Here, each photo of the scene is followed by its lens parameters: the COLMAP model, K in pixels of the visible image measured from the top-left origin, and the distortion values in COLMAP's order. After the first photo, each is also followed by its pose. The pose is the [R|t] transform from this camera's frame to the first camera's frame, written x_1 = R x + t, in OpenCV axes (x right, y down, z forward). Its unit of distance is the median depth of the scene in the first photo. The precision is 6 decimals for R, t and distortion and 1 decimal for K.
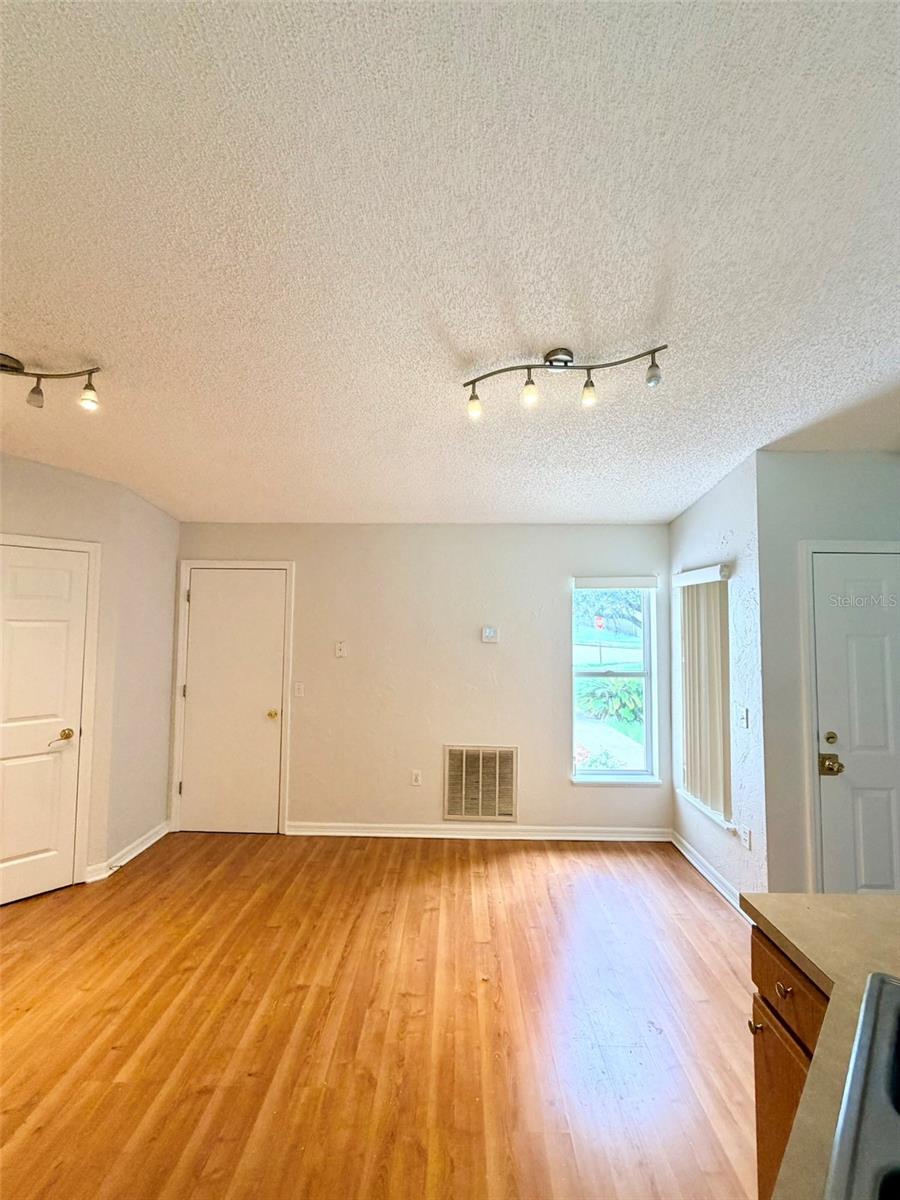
lens RADIAL K [[478.9, 0, 447.6], [0, 478.9, 597.5], [0, 0, 1]] dist [0.000895, -0.000435]
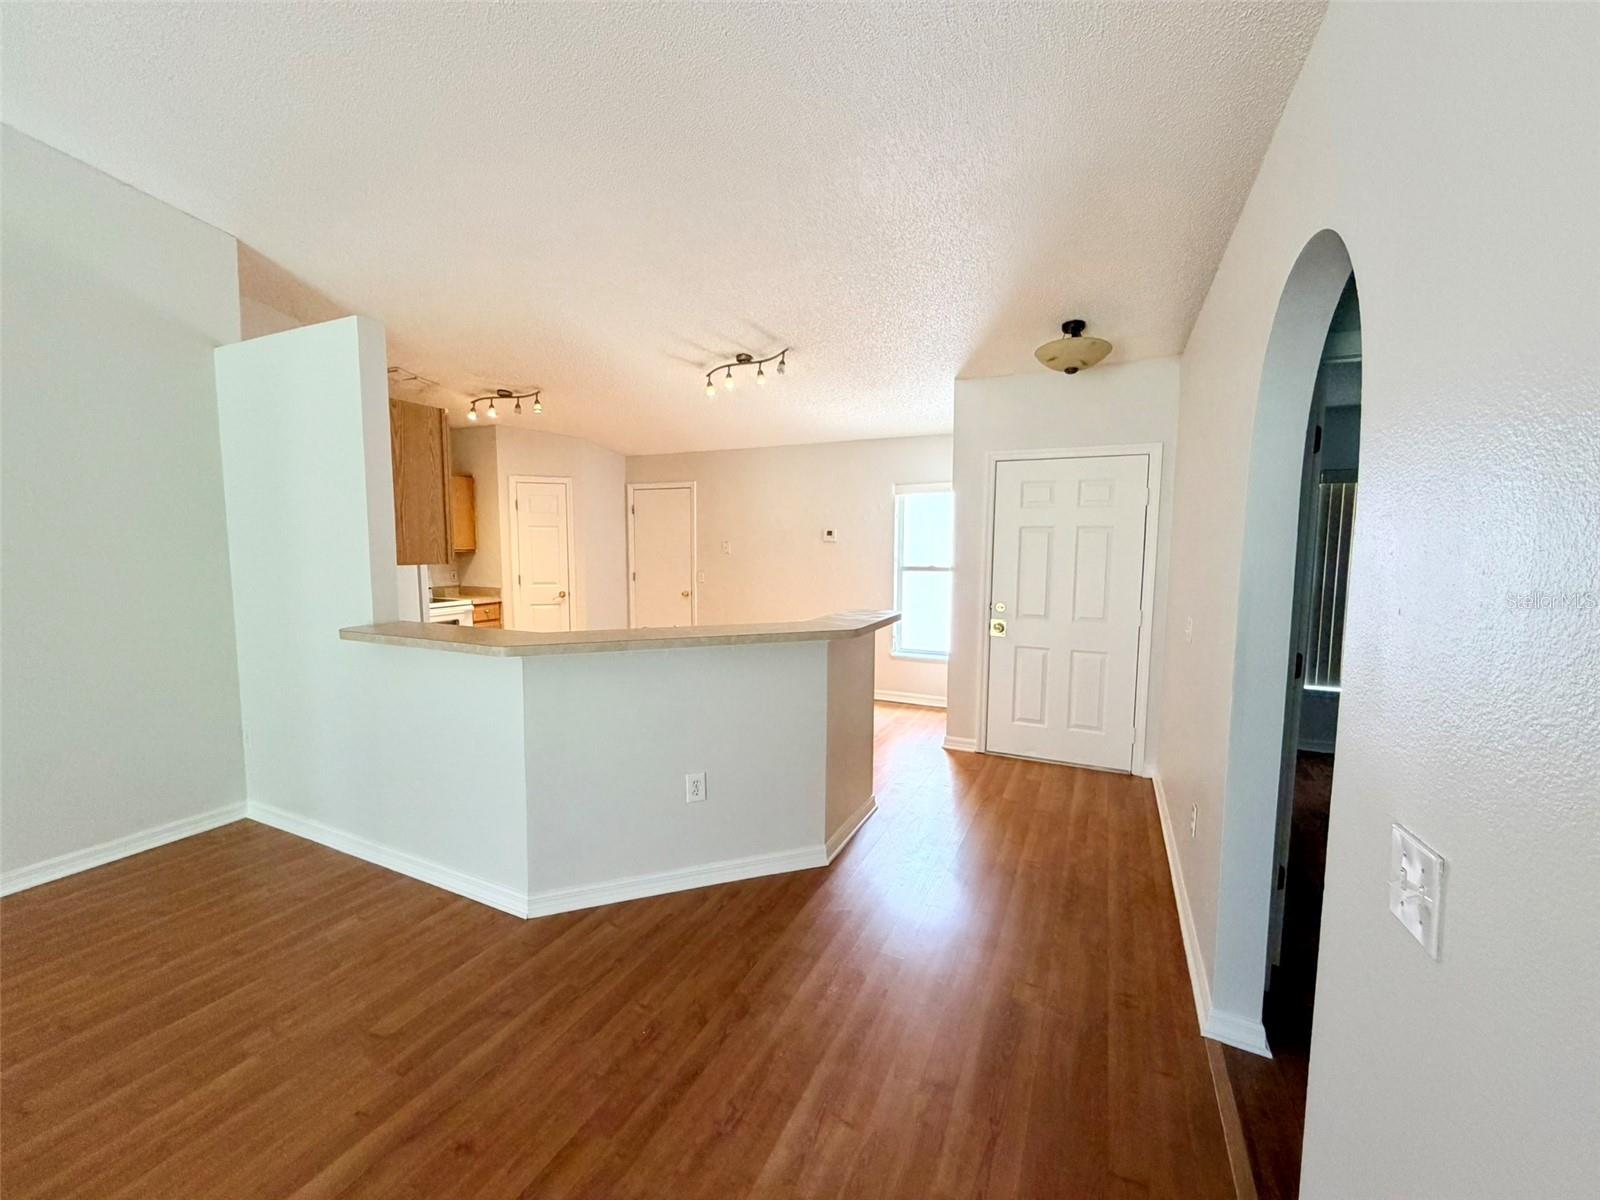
lens RADIAL K [[638.5, 0, 798.7], [0, 638.5, 601.1], [0, 0, 1]] dist [0.000895, -0.000435]
pose [[0.908798, 0.033236, -0.415911, 0.991534], [0.027737, 0.989805, 0.139705, 0.020332], [0.416314, -0.138500, 0.898610, -0.747928]]
